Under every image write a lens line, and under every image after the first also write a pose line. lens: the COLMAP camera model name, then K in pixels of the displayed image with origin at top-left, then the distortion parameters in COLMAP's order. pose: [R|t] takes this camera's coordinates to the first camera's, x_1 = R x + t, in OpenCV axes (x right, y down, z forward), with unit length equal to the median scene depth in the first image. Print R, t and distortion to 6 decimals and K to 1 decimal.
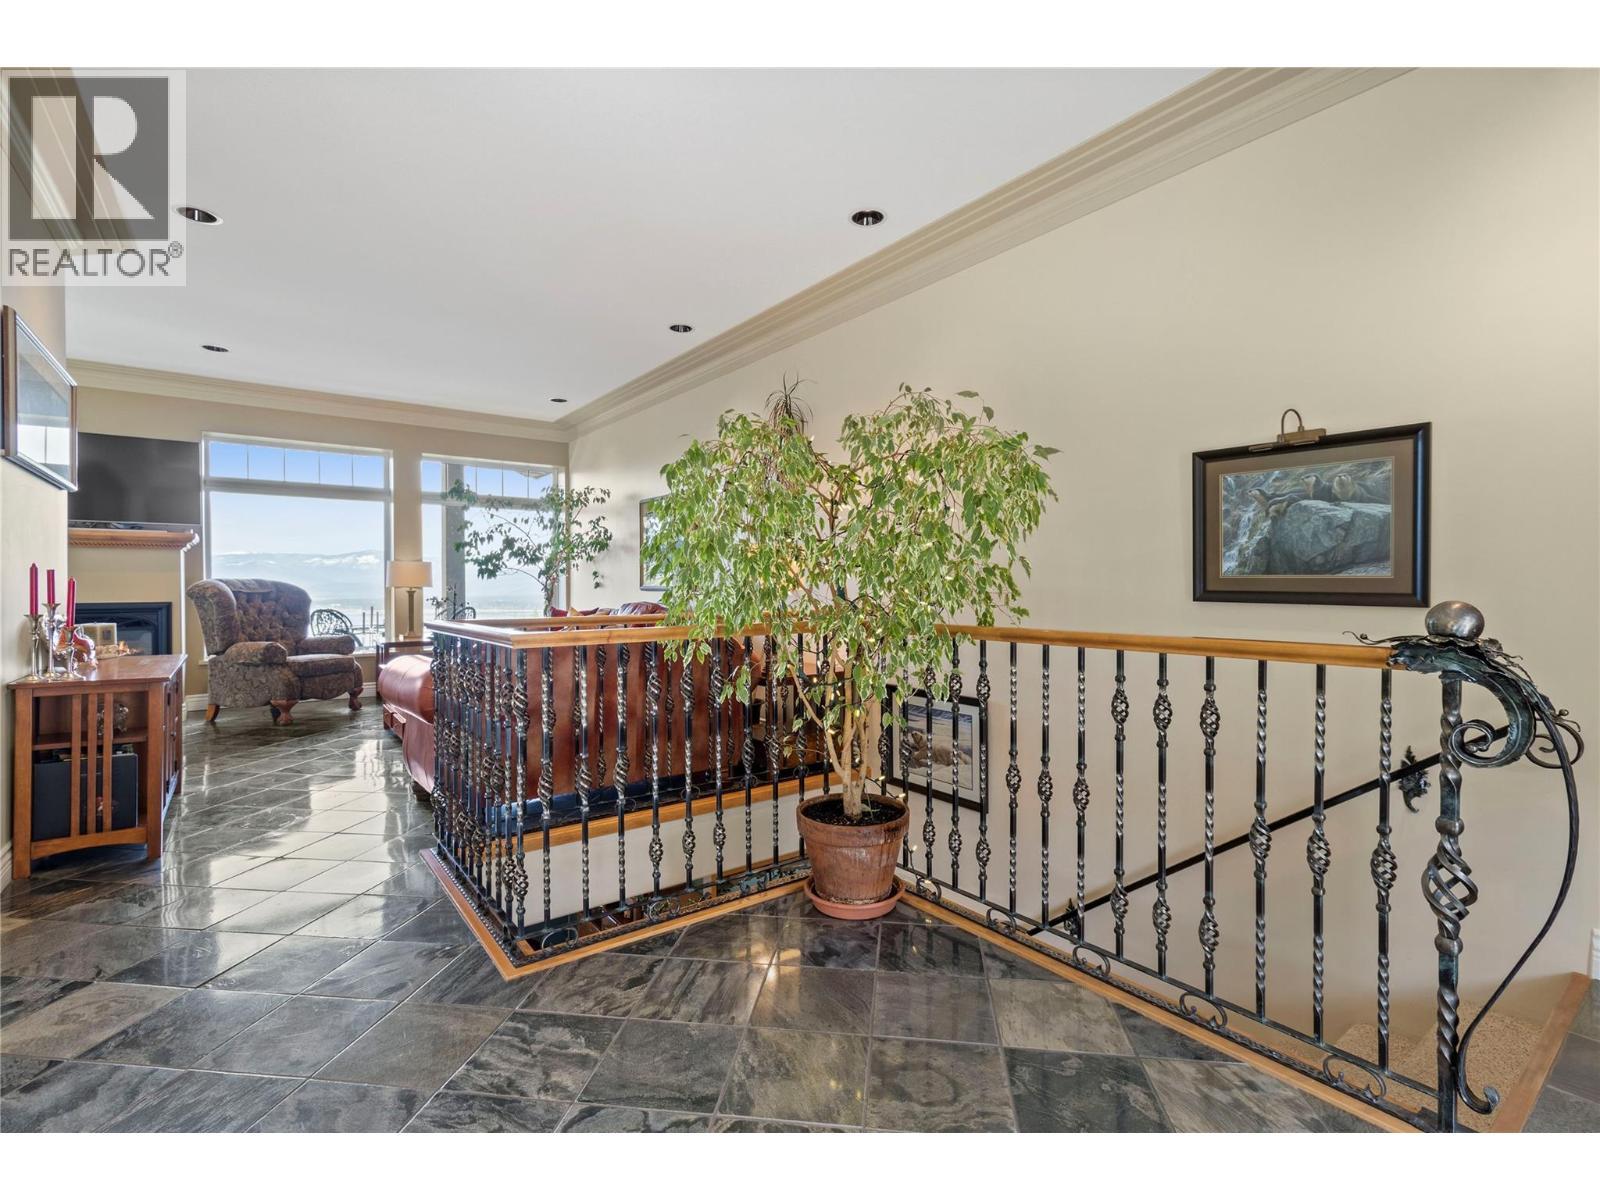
lens RADIAL K [[744.0, 0, 807.2], [0, 744.0, 602.2], [0, 0, 1]] dist [-0.001139, 0.001067]
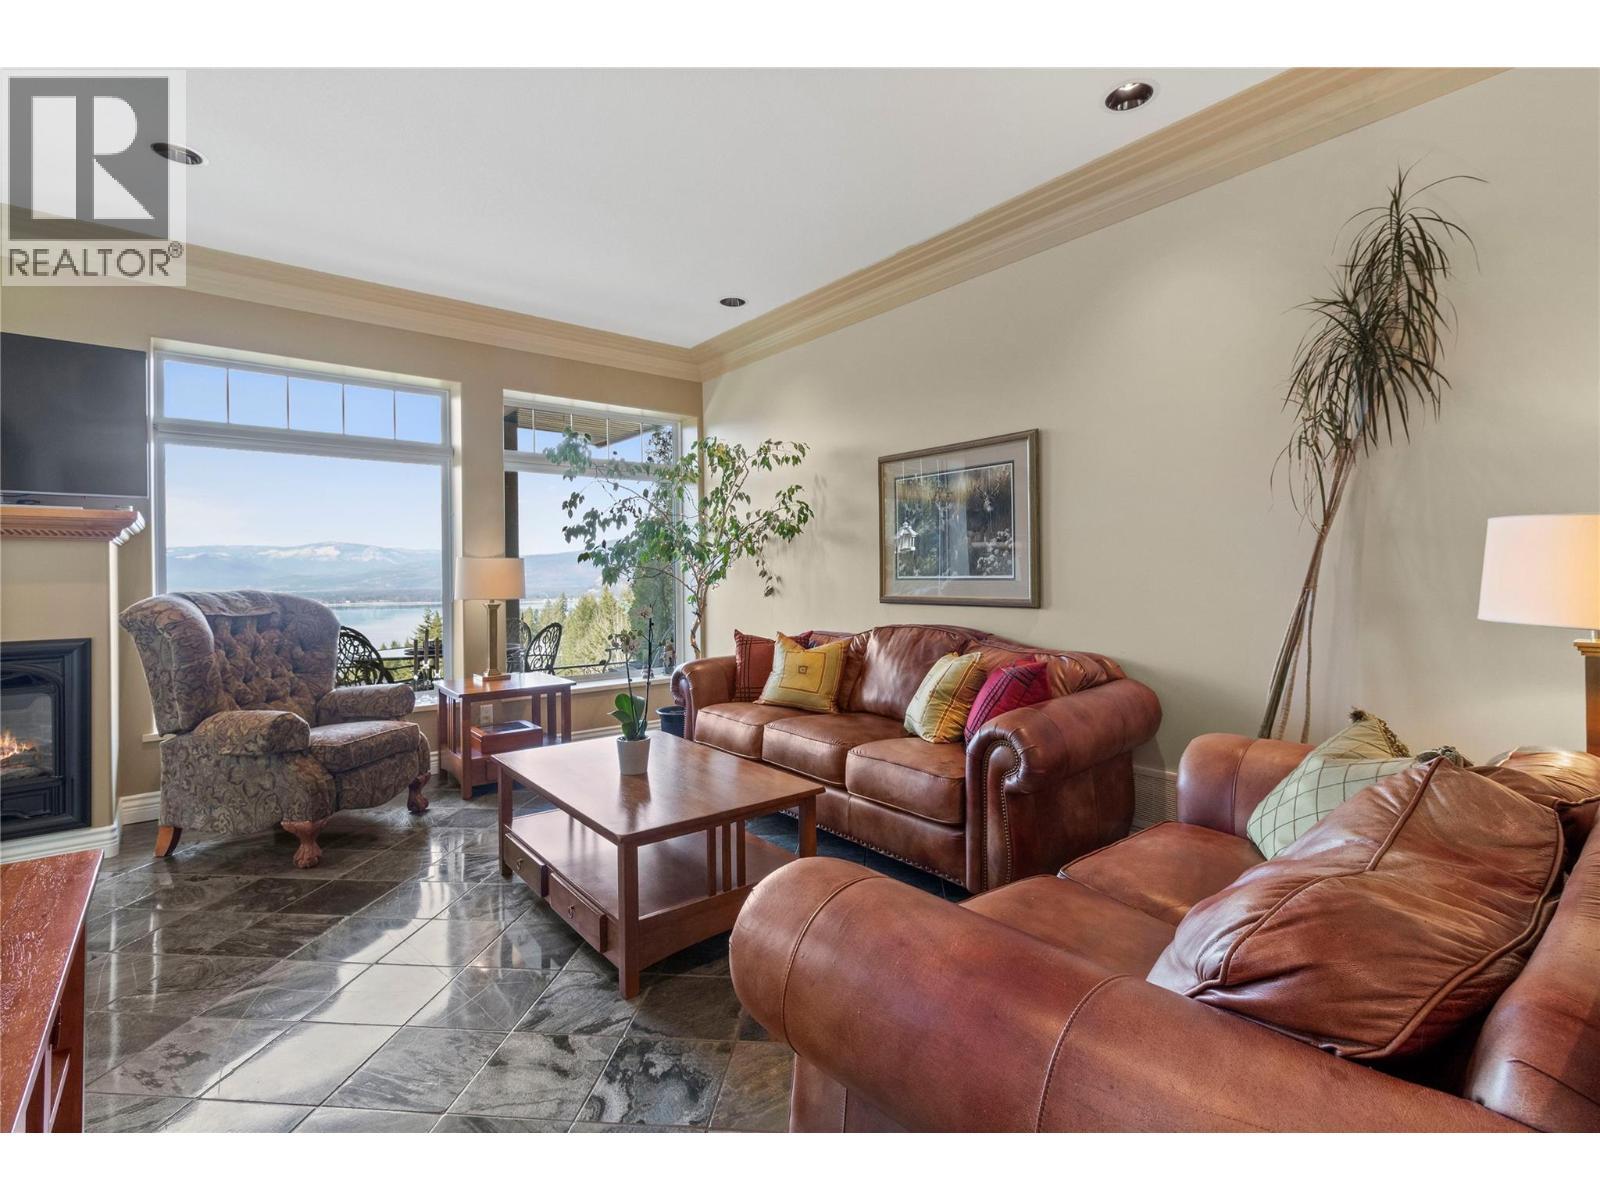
lens RADIAL K [[744.0, 0, 806.6], [0, 744.0, 578.0], [0, 0, 1]] dist [-0.001139, 0.001067]
pose [[0.999168, -0.008538, 0.039874, -0.336502], [0.009199, 0.999823, -0.016414, -0.028866], [-0.039727, 0.016767, 0.999070, 0.414276]]
